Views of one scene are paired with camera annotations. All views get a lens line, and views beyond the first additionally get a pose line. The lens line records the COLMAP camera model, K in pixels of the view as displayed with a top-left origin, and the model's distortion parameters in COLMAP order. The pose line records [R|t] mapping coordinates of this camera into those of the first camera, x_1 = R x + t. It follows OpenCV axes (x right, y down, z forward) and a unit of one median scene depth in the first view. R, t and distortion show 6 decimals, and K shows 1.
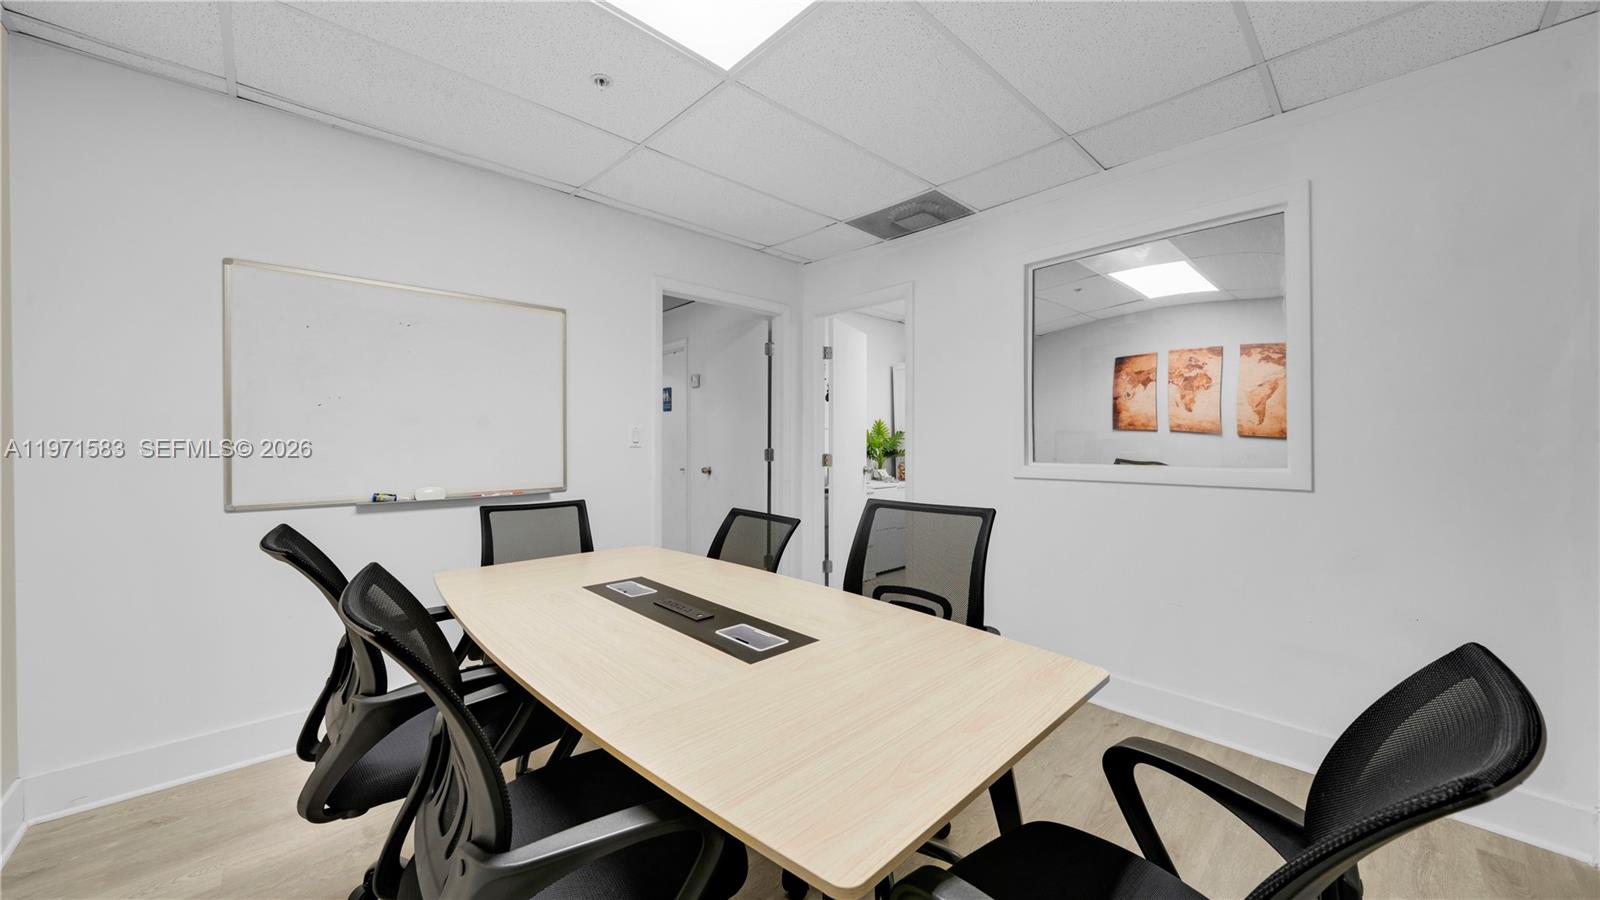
lens RADIAL K [[545.5, 0, 798.7], [0, 545.5, 448.1], [0, 0, 1]] dist [0.000056, 0.000001]
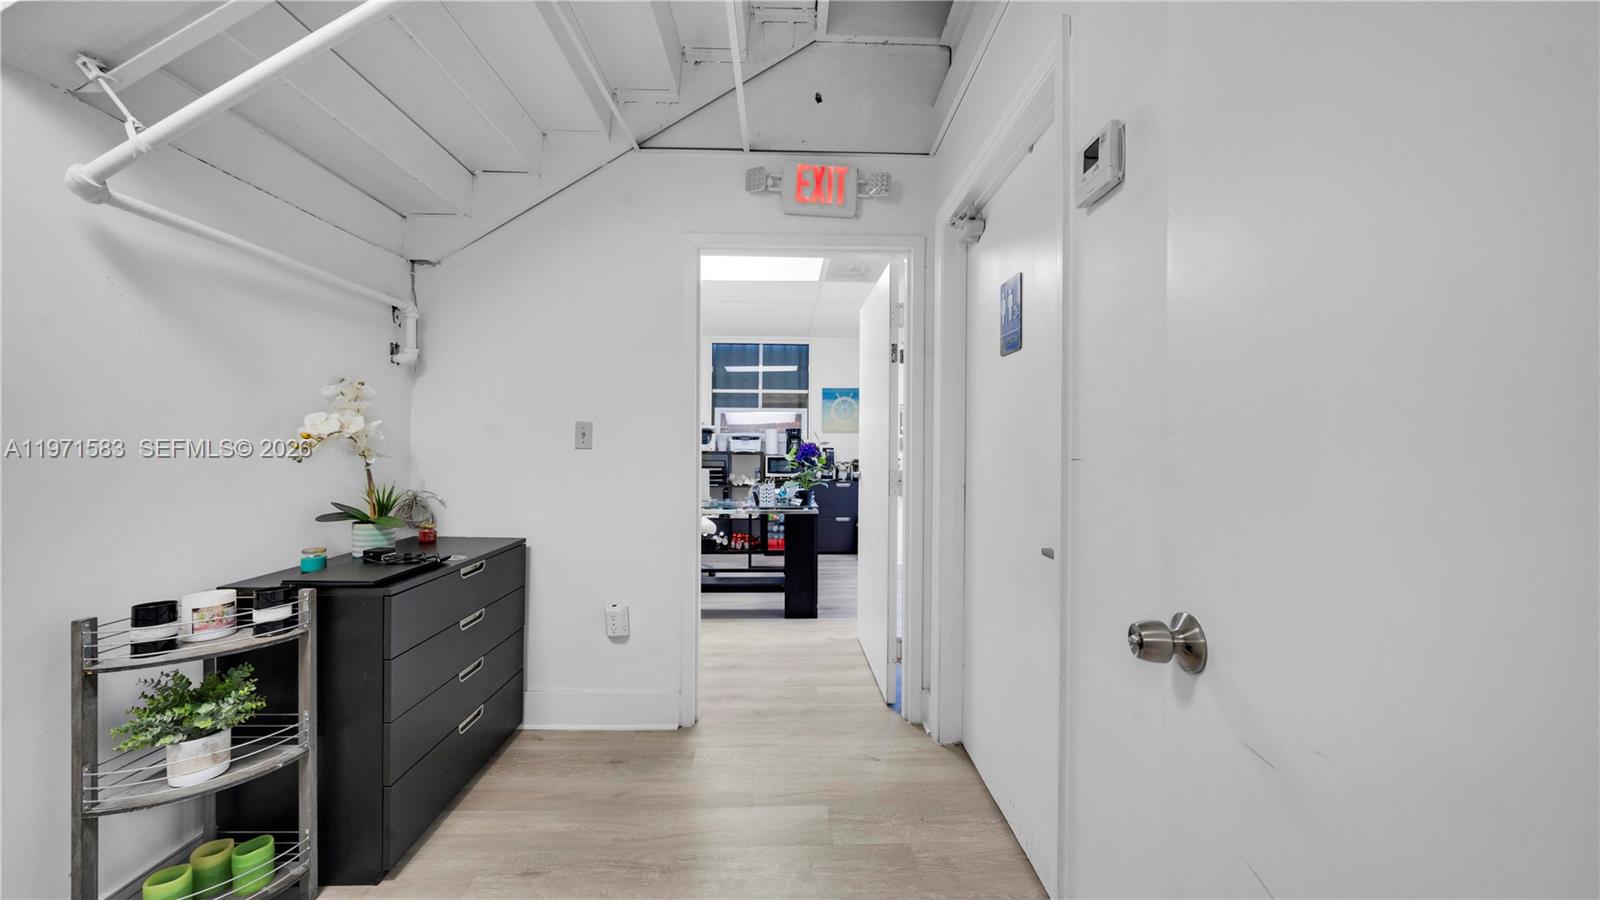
lens RADIAL K [[545.5, 0, 801.8], [0, 545.5, 446.9], [0, 0, 1]] dist [0.000056, 0.000001]
pose [[0.752580, 0.006059, -0.658473, -0.145783], [-0.006641, 0.999977, 0.001611, -0.011802], [0.658468, 0.003161, 0.752602, 0.816574]]
